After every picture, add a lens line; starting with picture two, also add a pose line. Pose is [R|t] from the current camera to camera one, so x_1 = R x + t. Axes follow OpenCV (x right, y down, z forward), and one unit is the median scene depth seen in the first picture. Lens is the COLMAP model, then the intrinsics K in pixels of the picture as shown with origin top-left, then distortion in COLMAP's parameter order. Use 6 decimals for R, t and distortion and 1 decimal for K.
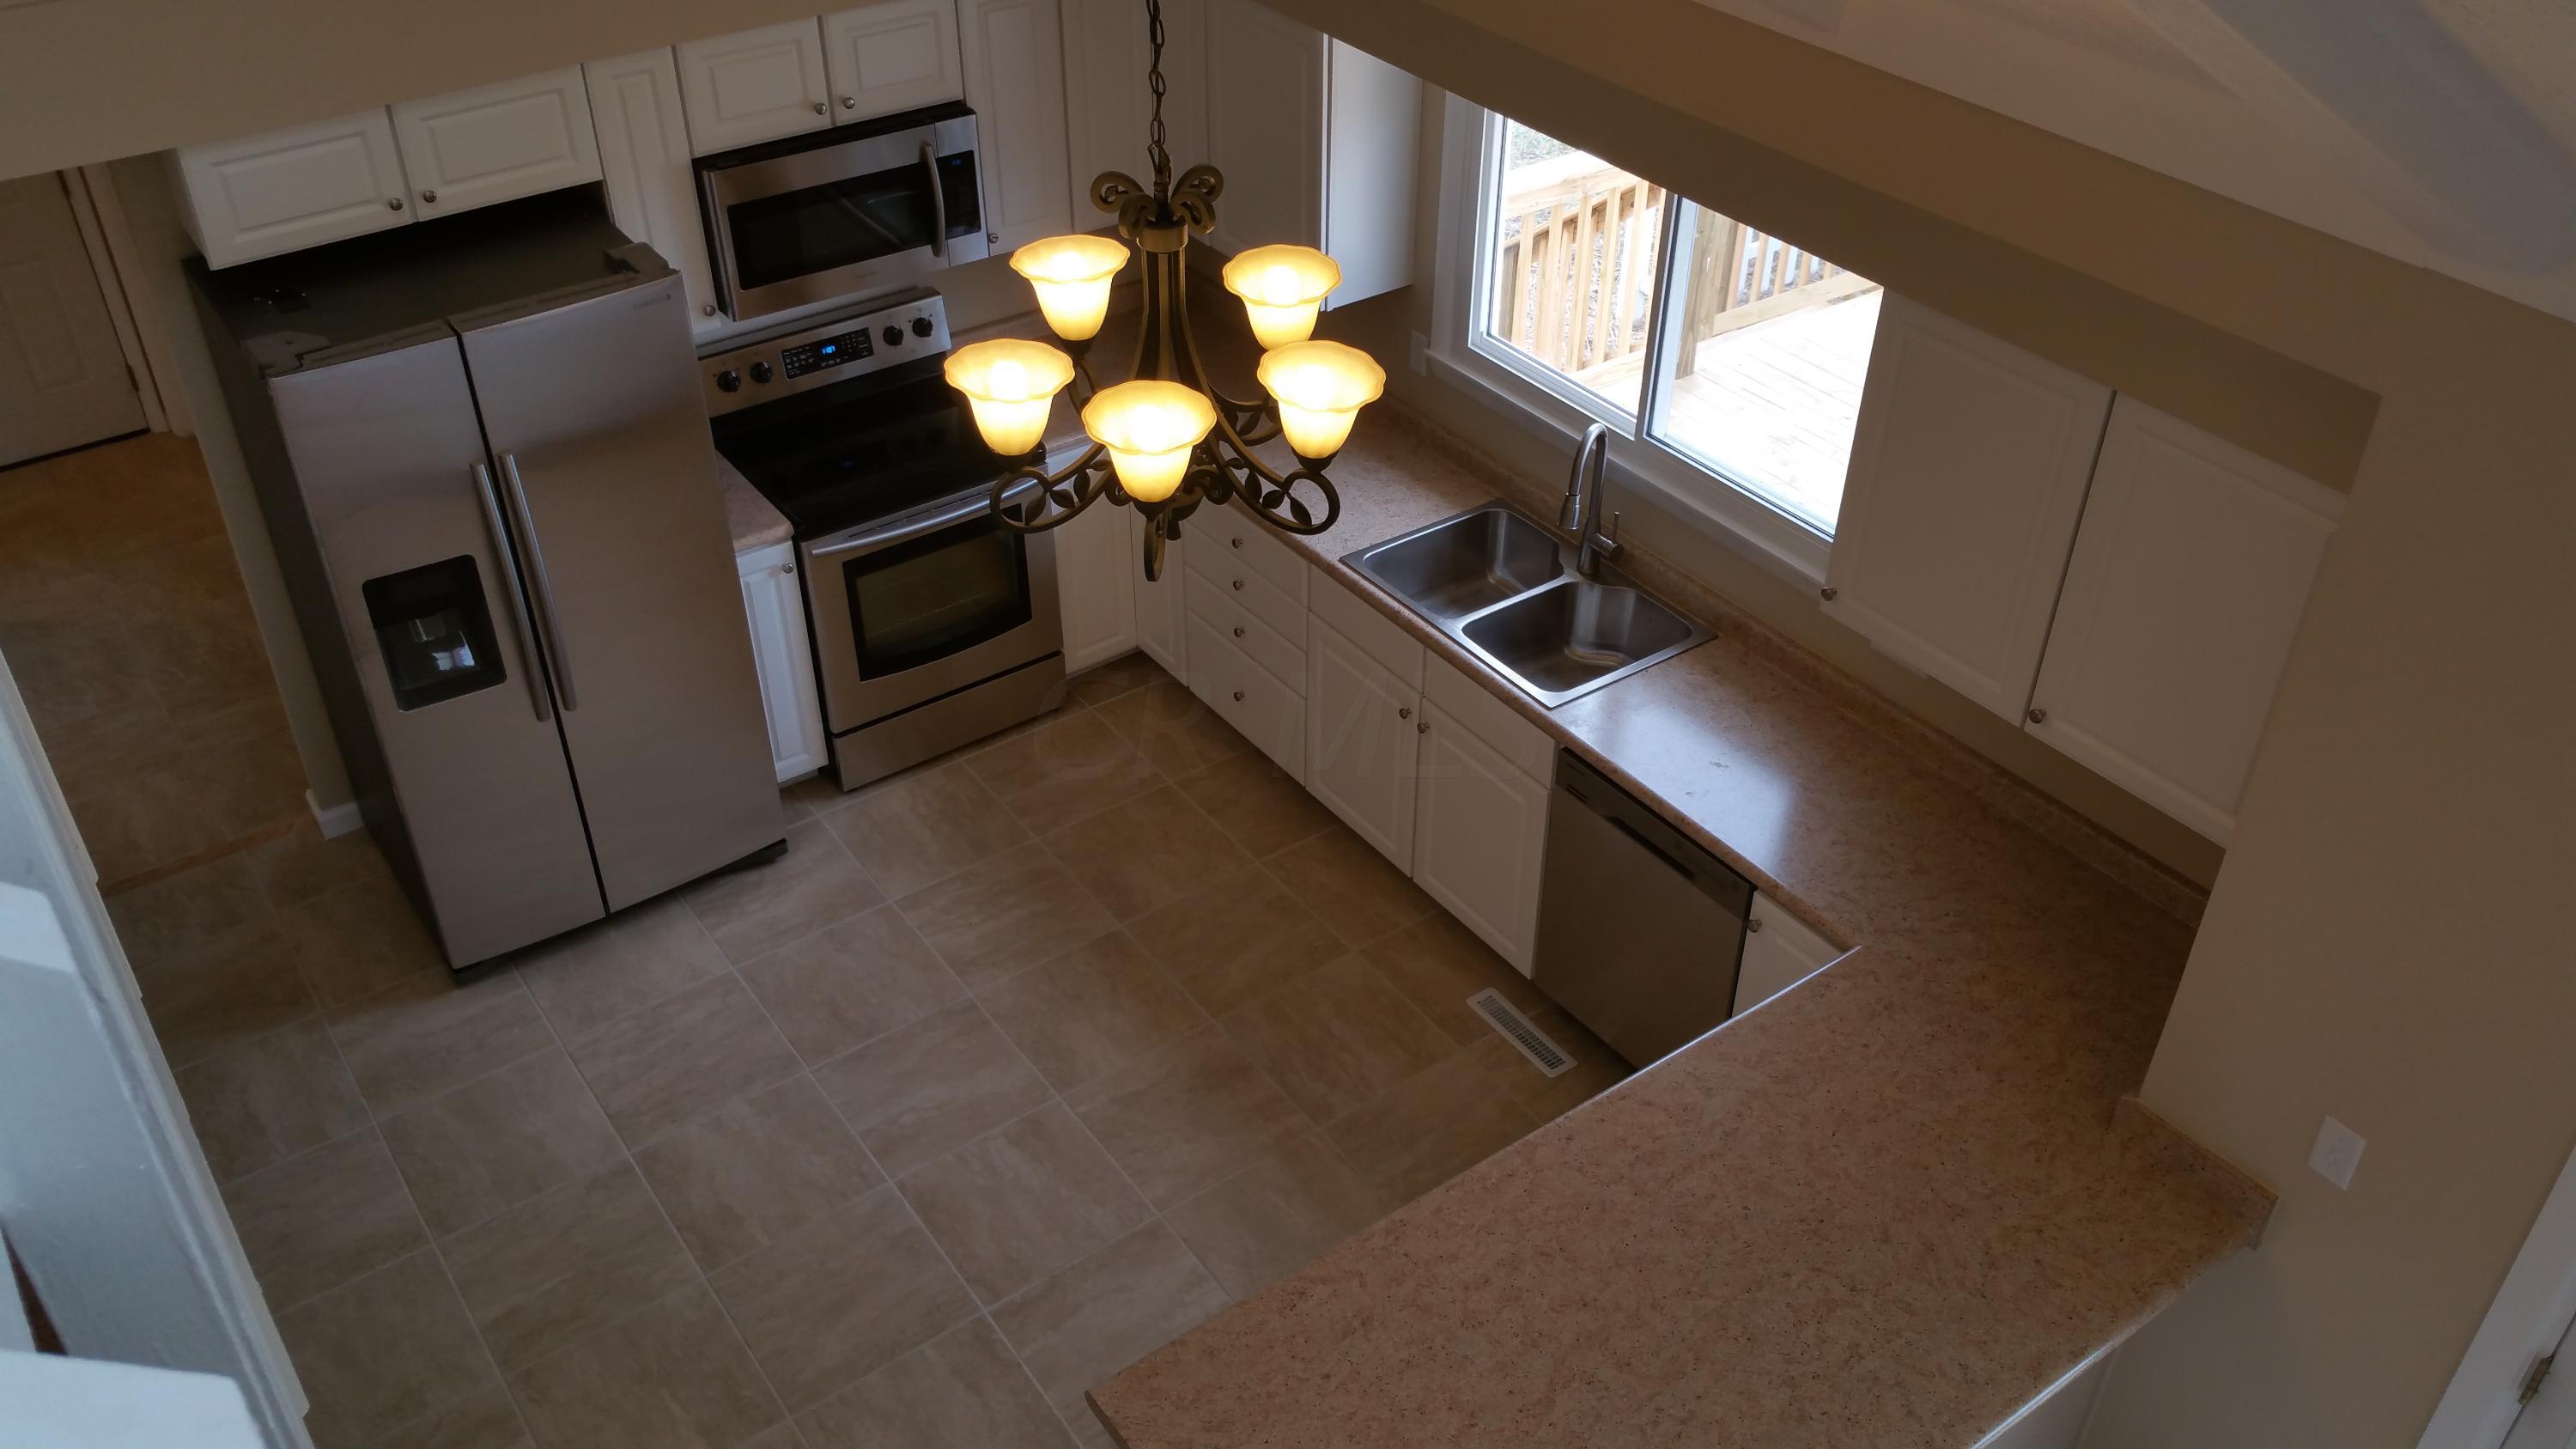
lens RADIAL K [[2097.9, 0, 1302.4], [0, 2097.9, 732.1], [0, 0, 1]] dist [0.011858, -0.075146]
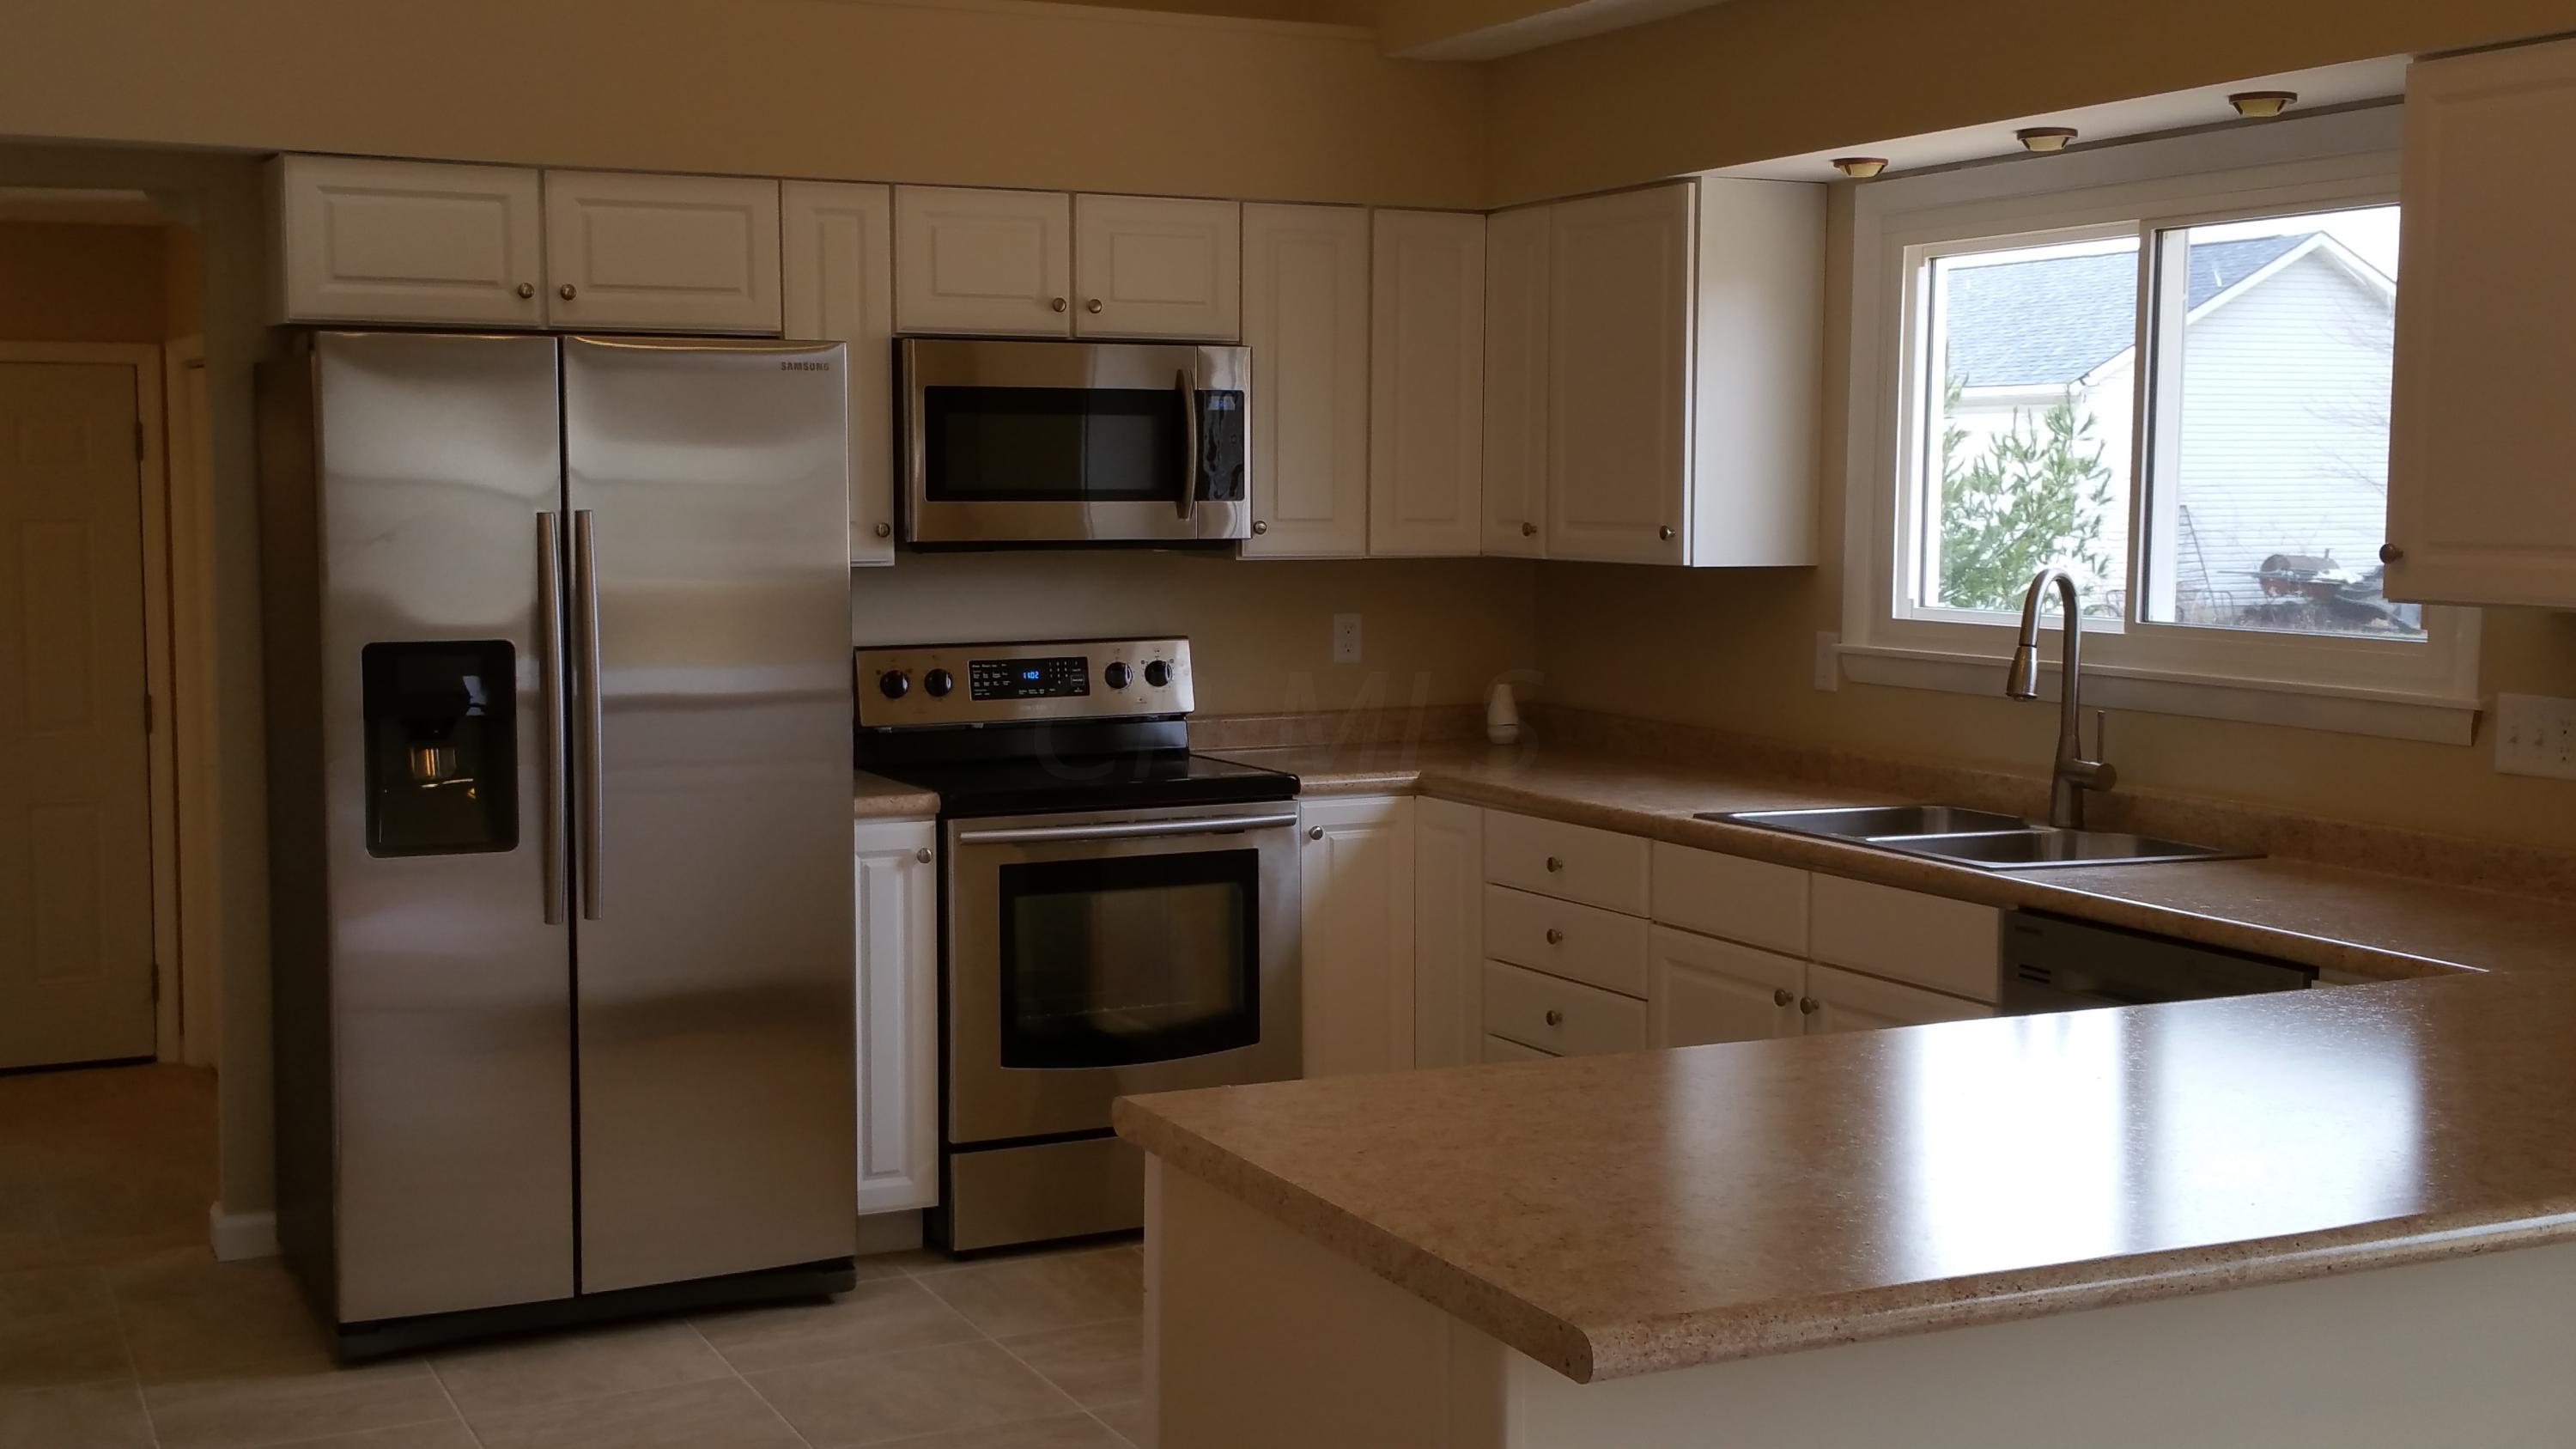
lens RADIAL K [[3002.6, 0, 1280.5], [0, 3002.6, 736.8], [0, 0, 1]] dist [0.031161, 0.000000]
pose [[0.983177, 0.017291, -0.181836, 0.061161], [-0.109275, 0.853386, -0.509698, 0.397897], [0.146363, 0.520993, 0.840919, 0.130737]]
